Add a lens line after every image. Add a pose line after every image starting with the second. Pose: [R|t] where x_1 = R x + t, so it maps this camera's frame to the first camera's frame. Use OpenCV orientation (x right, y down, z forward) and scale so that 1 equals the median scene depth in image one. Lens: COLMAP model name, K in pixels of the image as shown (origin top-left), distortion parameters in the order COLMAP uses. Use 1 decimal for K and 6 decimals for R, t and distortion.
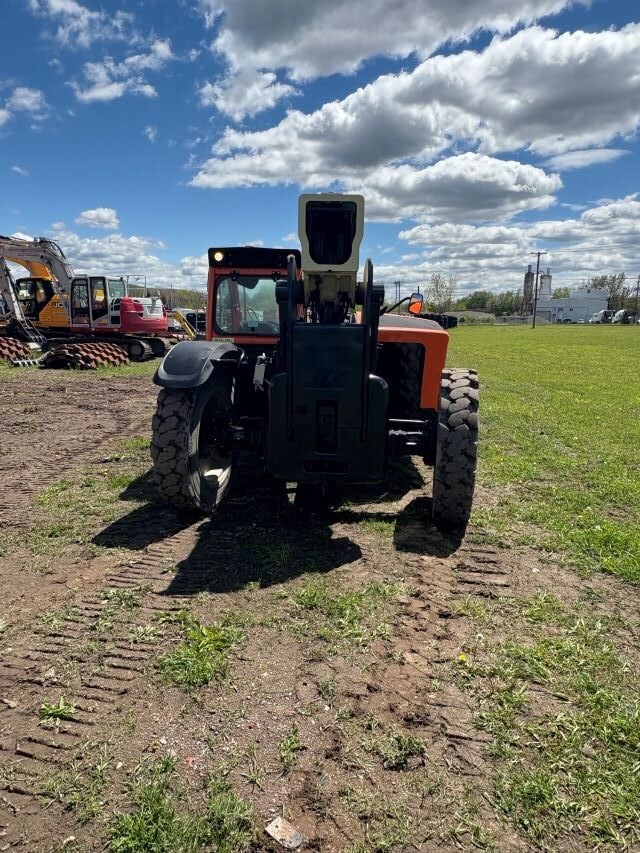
lens RADIAL K [[553.7, 0, 318.5], [0, 553.7, 428.2], [0, 0, 1]] dist [-0.005533, 0.003413]
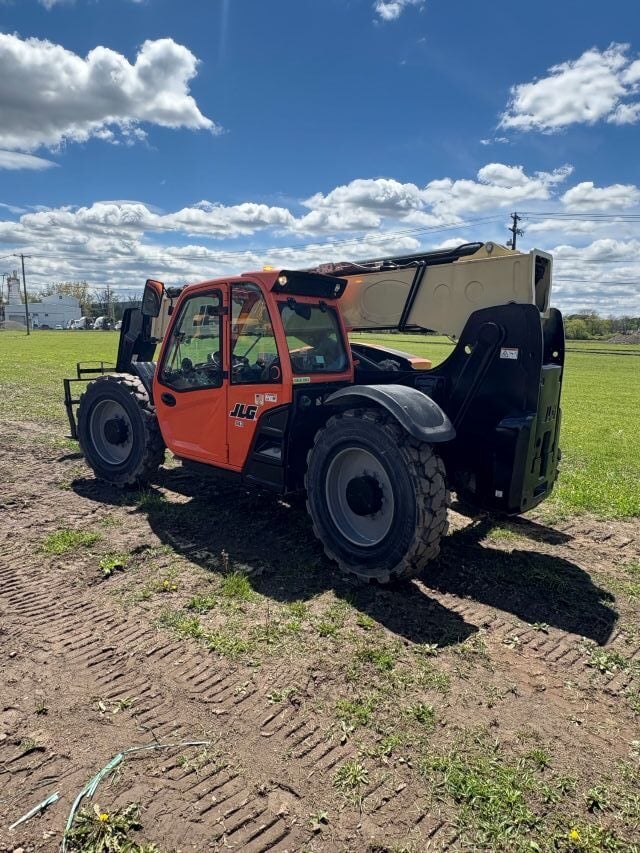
lens RADIAL K [[553.7, 0, 316.6], [0, 553.7, 423.4], [0, 0, 1]] dist [-0.005533, 0.003413]
pose [[0.624670, -0.123878, 0.771000, -1.017036], [0.136784, 0.989430, 0.048150, -0.162831], [-0.768816, 0.075382, 0.635012, 0.562096]]
